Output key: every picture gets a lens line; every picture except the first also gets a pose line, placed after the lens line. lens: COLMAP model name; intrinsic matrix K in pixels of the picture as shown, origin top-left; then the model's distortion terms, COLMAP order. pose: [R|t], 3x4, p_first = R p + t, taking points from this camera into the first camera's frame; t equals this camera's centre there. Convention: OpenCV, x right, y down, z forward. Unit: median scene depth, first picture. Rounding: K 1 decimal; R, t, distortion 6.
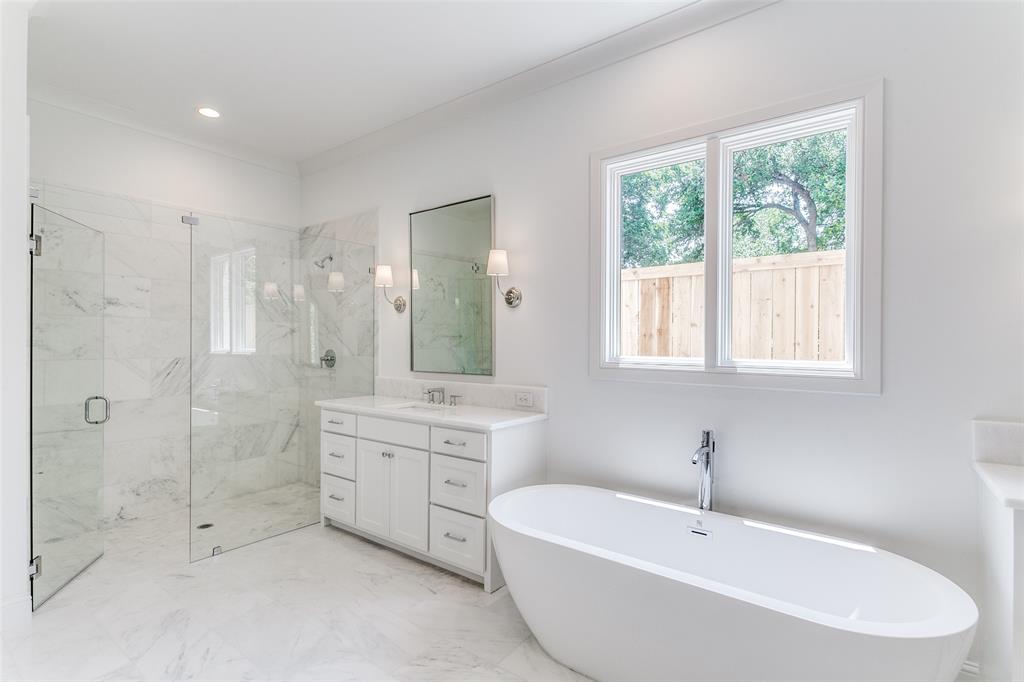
lens RADIAL K [[474.5, 0, 512.0], [0, 474.5, 341.0], [0, 0, 1]] dist [0.000038, 0.000151]
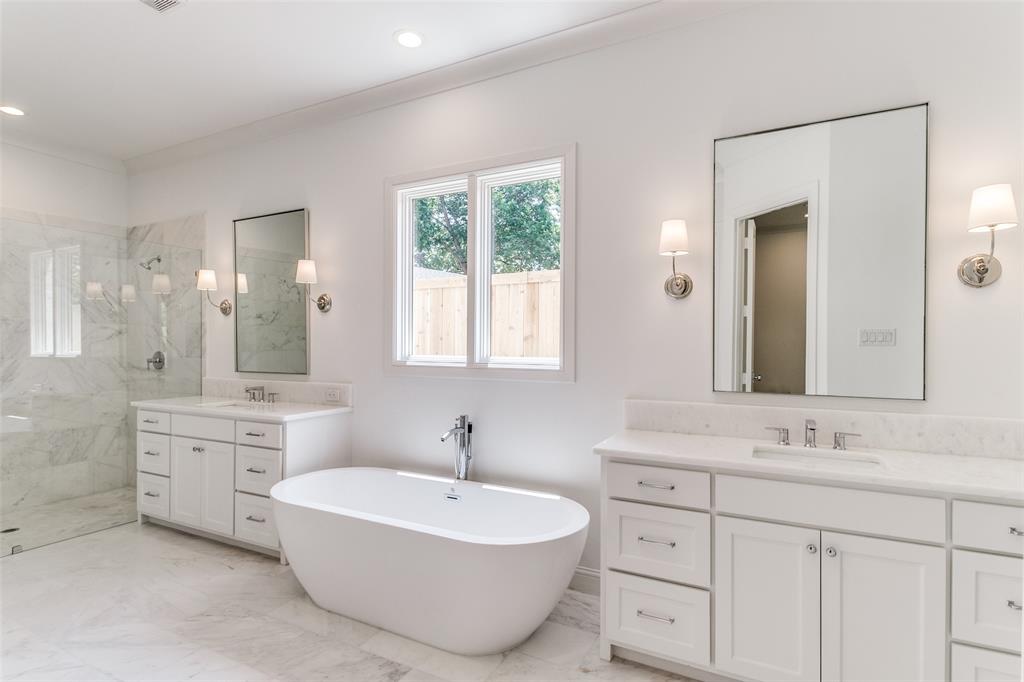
lens RADIAL K [[499.5, 0, 514.5], [0, 499.5, 345.6], [0, 0, 1]] dist [0.015583, -0.012777]
pose [[0.986347, -0.002416, 0.164662, 0.229338], [0.001565, 0.999985, 0.005296, 0.001549], [-0.164672, -0.004966, 0.986336, -0.206727]]
